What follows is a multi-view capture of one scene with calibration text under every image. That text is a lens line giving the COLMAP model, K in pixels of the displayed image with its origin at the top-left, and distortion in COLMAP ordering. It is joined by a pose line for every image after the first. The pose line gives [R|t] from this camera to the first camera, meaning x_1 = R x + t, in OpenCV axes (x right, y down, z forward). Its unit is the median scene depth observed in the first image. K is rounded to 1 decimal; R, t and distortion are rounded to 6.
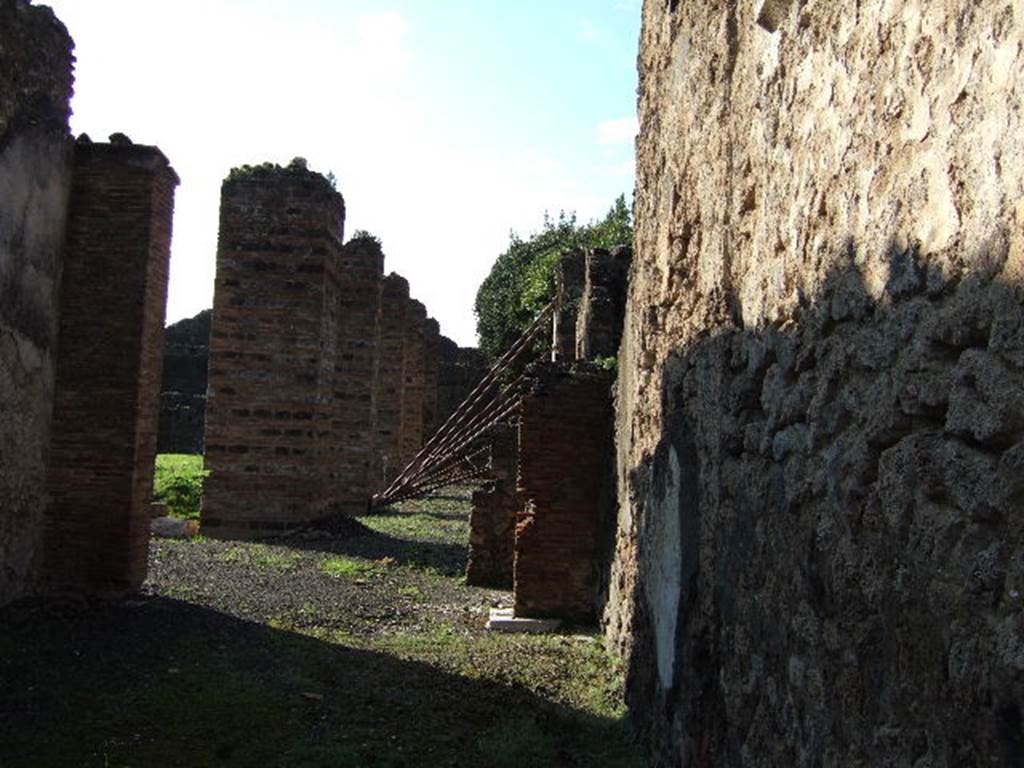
lens RADIAL K [[1092.1, 0, 510.3], [0, 1092.1, 385.9], [0, 0, 1]] dist [-0.056515, 0.000000]
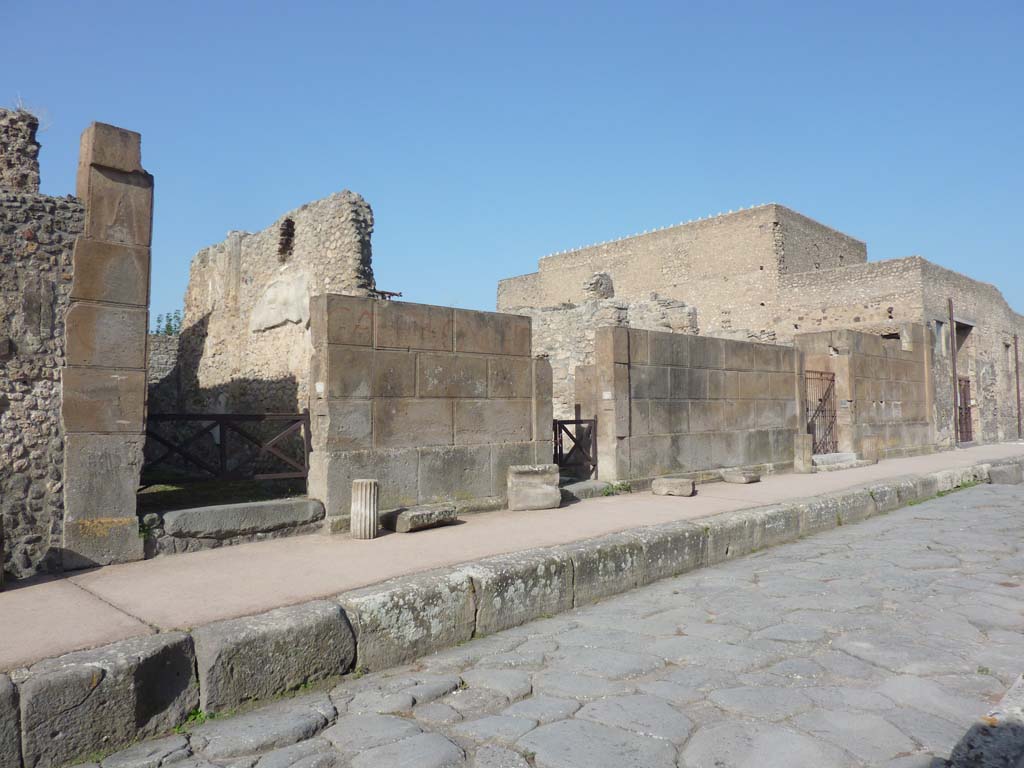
lens RADIAL K [[776.6, 0, 513.7], [0, 776.6, 376.3], [0, 0, 1]] dist [-0.039726, -0.011667]
pose [[0.701441, -0.000436, 0.712727, -0.819671], [0.008453, 0.999935, -0.007708, -0.000210], [-0.712677, 0.011431, 0.701399, -1.410034]]
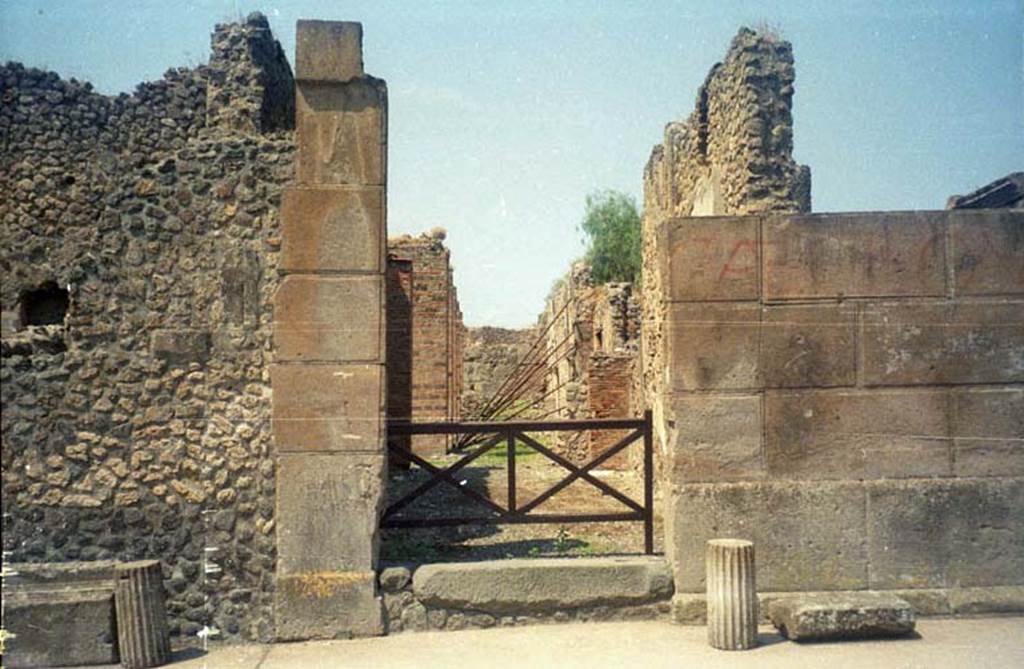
lens RADIAL K [[1198.0, 0, 512.7], [0, 1198.0, 338.8], [0, 0, 1]] dist [0.188820, 0.000000]
pose [[0.997850, -0.050407, 0.041879, -0.267737], [0.050987, 0.998616, -0.012912, -0.026138], [-0.041170, 0.015019, 0.999039, -1.483109]]
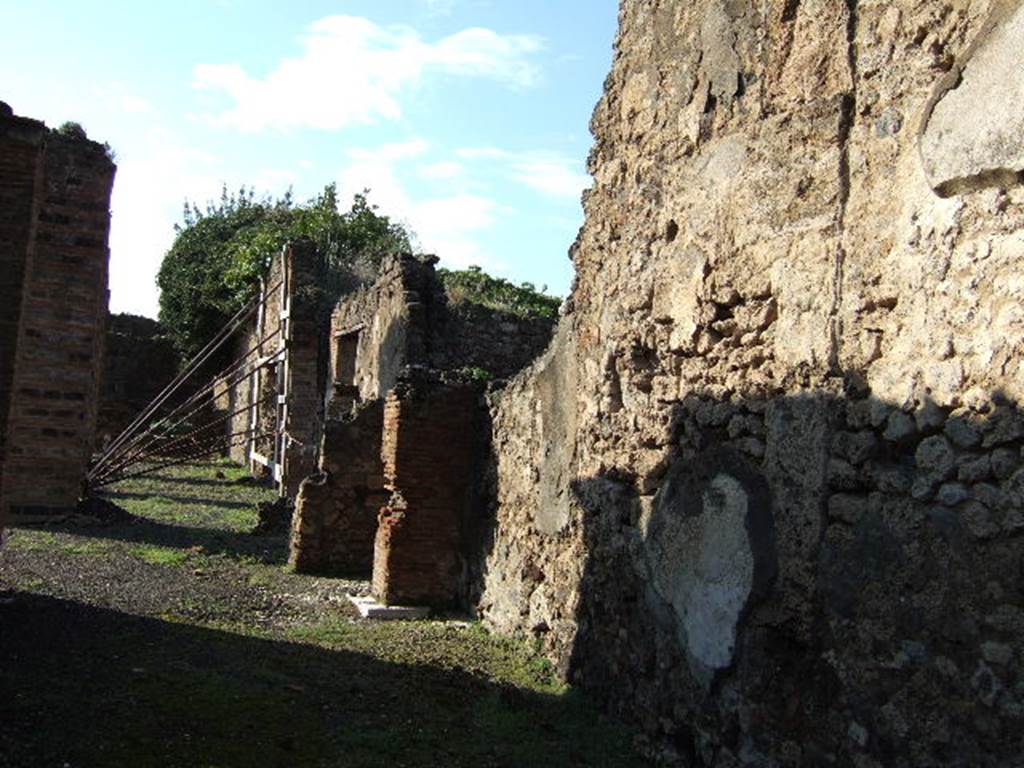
lens RADIAL K [[1092.1, 0, 508.2], [0, 1092.1, 381.1], [0, 0, 1]] dist [-0.056515, 0.000000]
pose [[0.932519, 0.049008, 0.357780, -0.300508], [-0.056123, 0.998378, 0.009523, -0.027866], [-0.356734, -0.028960, 0.933757, -0.044105]]
